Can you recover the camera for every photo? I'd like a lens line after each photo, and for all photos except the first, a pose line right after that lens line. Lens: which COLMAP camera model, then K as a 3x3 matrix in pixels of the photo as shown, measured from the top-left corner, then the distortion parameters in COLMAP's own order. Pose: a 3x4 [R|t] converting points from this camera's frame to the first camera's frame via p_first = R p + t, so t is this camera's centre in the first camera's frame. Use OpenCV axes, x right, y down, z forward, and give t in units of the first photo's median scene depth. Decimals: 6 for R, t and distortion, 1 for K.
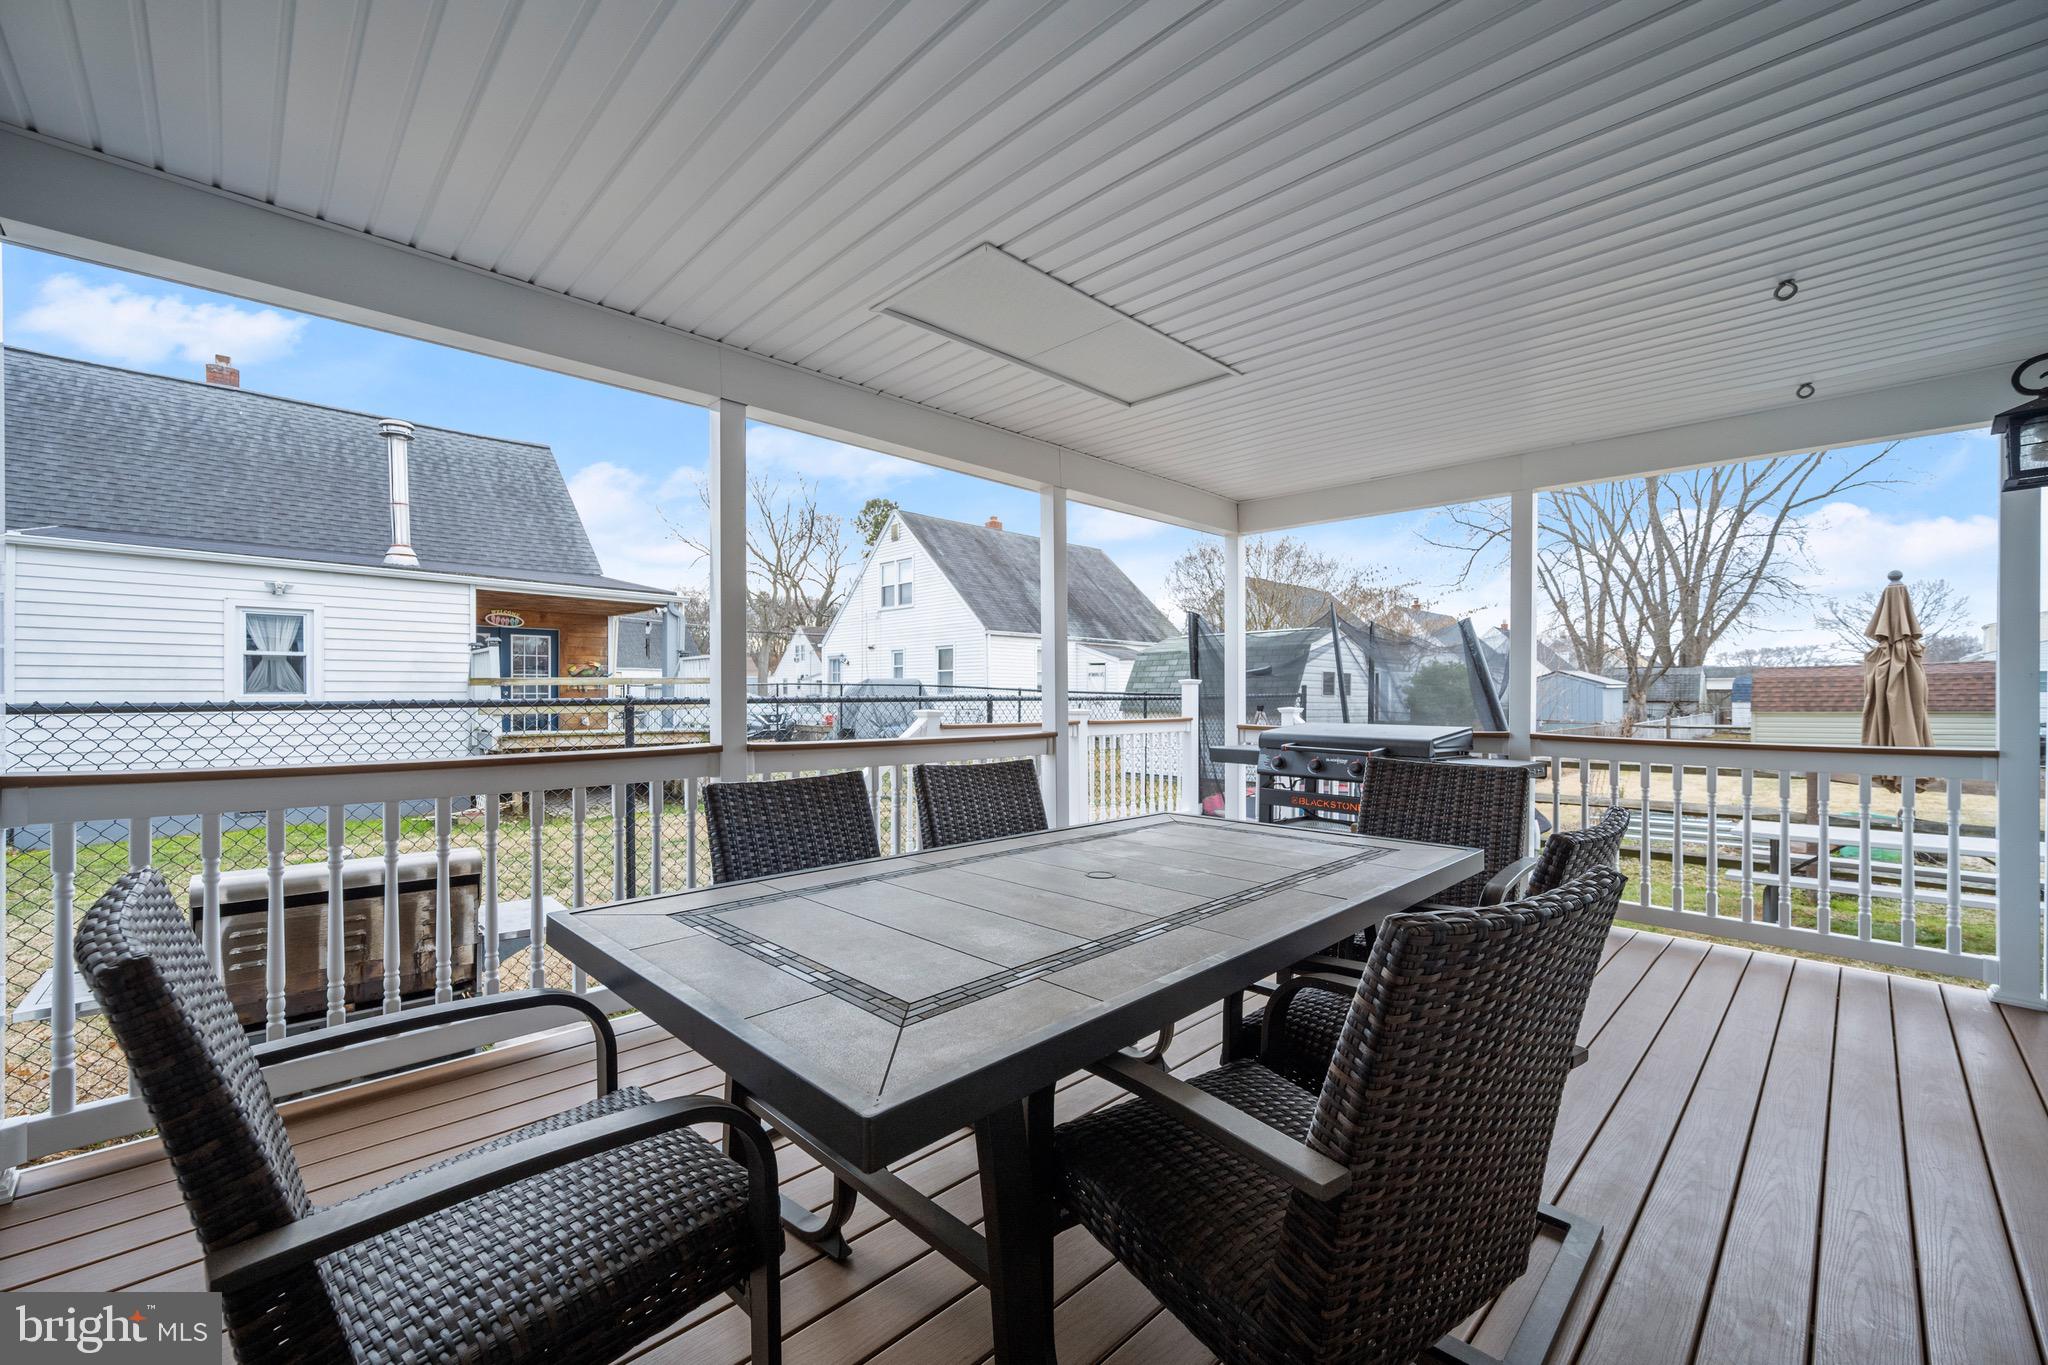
lens RADIAL K [[831.4, 0, 1024.0], [0, 831.4, 682.5], [0, 0, 1]] dist [0.000252, -0.000001]
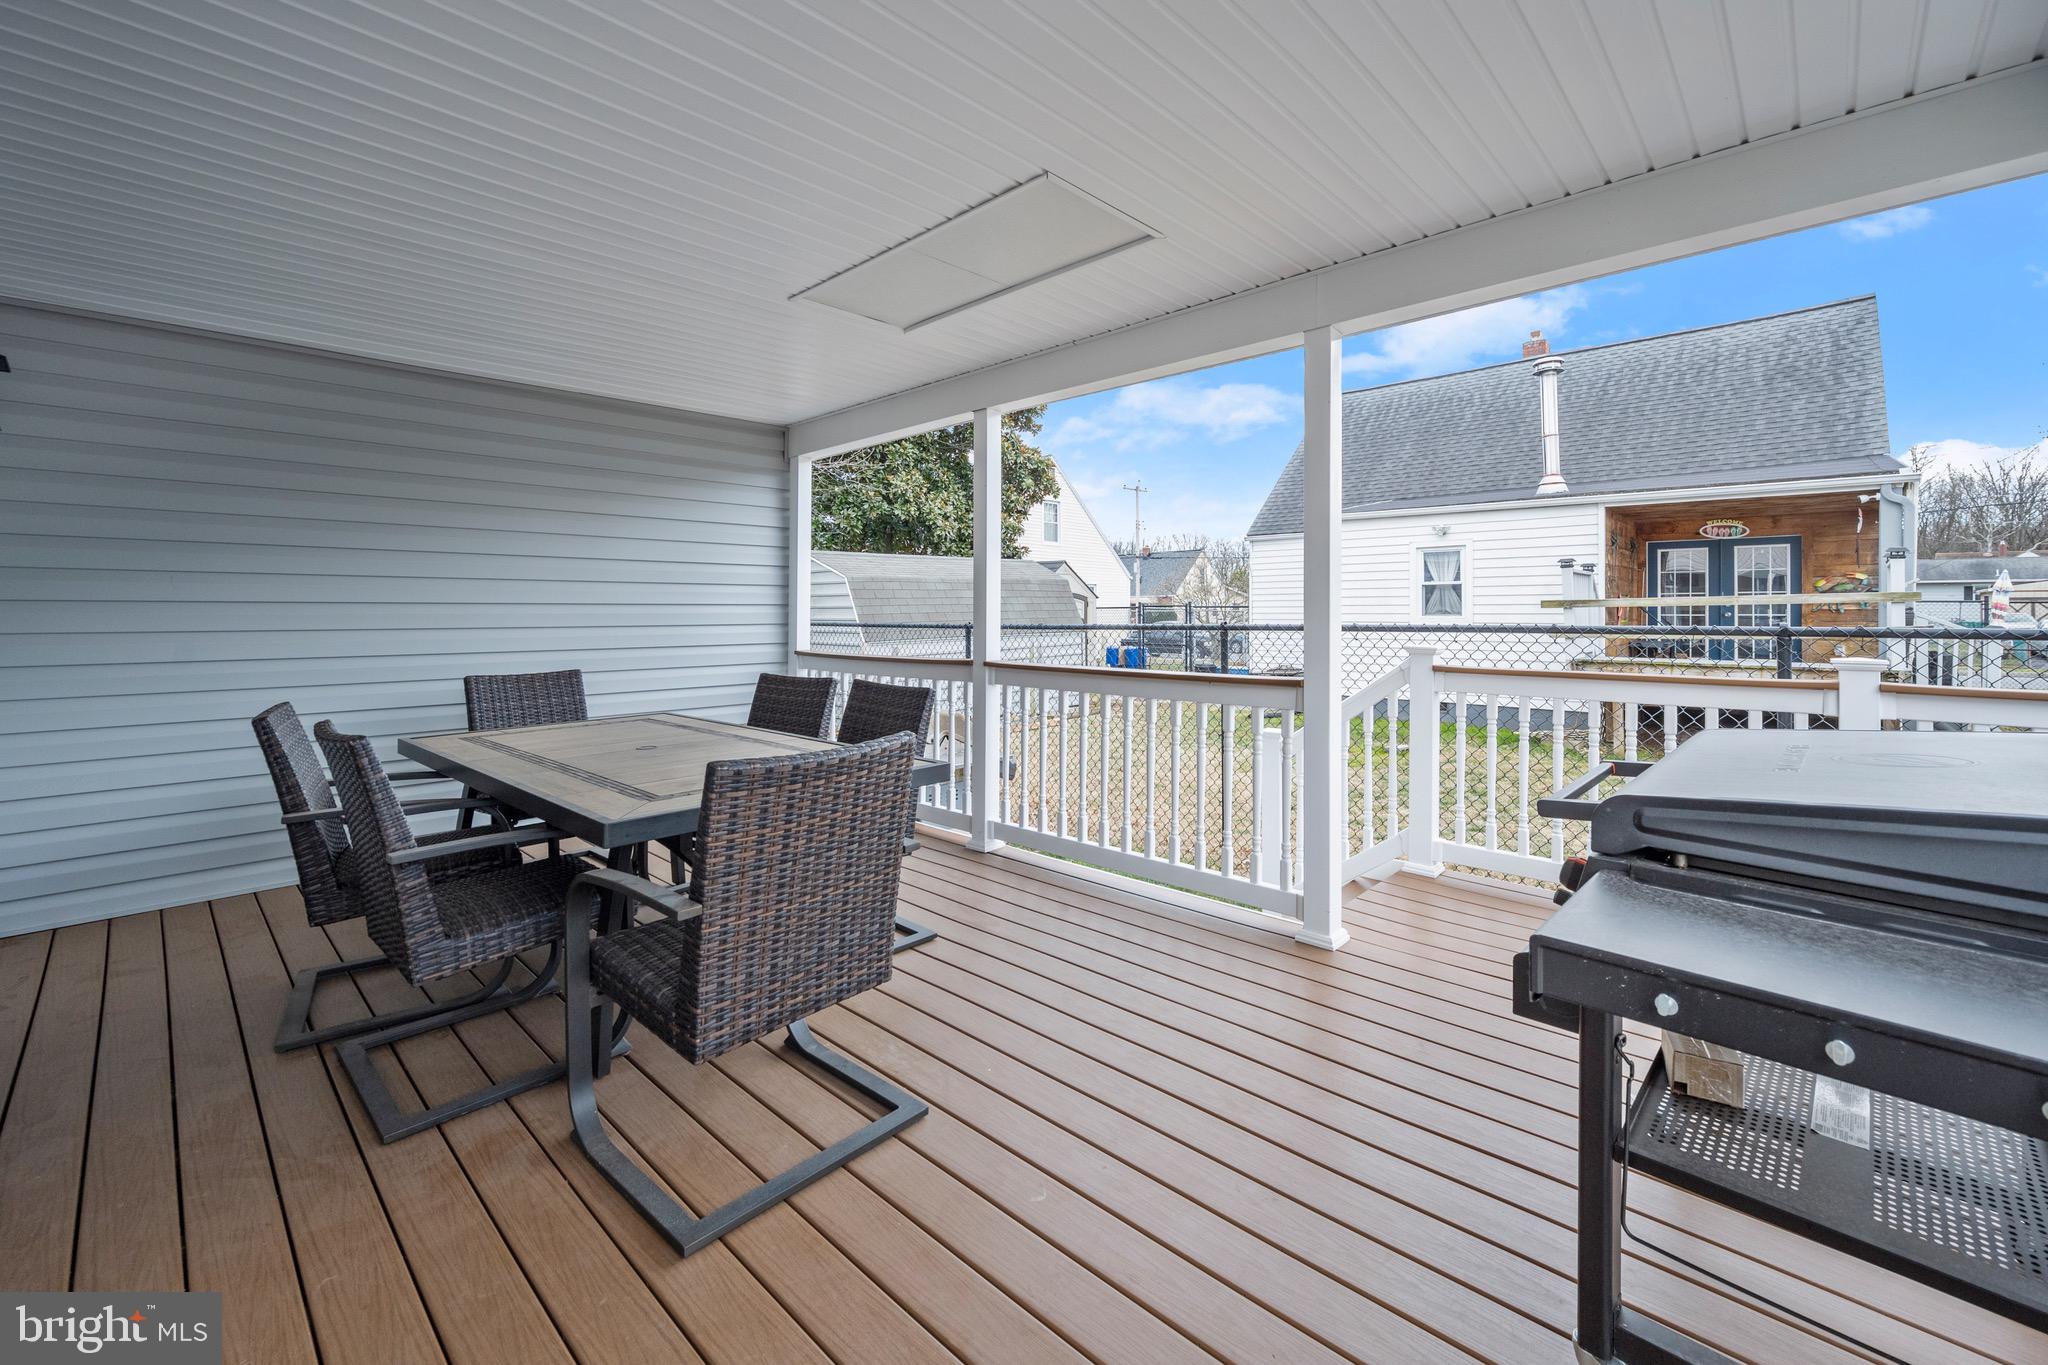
lens RADIAL K [[848.7, 0, 1026.8], [0, 848.7, 617.6], [0, 0, 1]] dist [0.000662, 0.000059]
pose [[0.023335, 0.007512, -0.999699, 0.314655], [0.014070, 0.999870, 0.007842, -0.001281], [0.999629, -0.014249, 0.023226, 0.305757]]
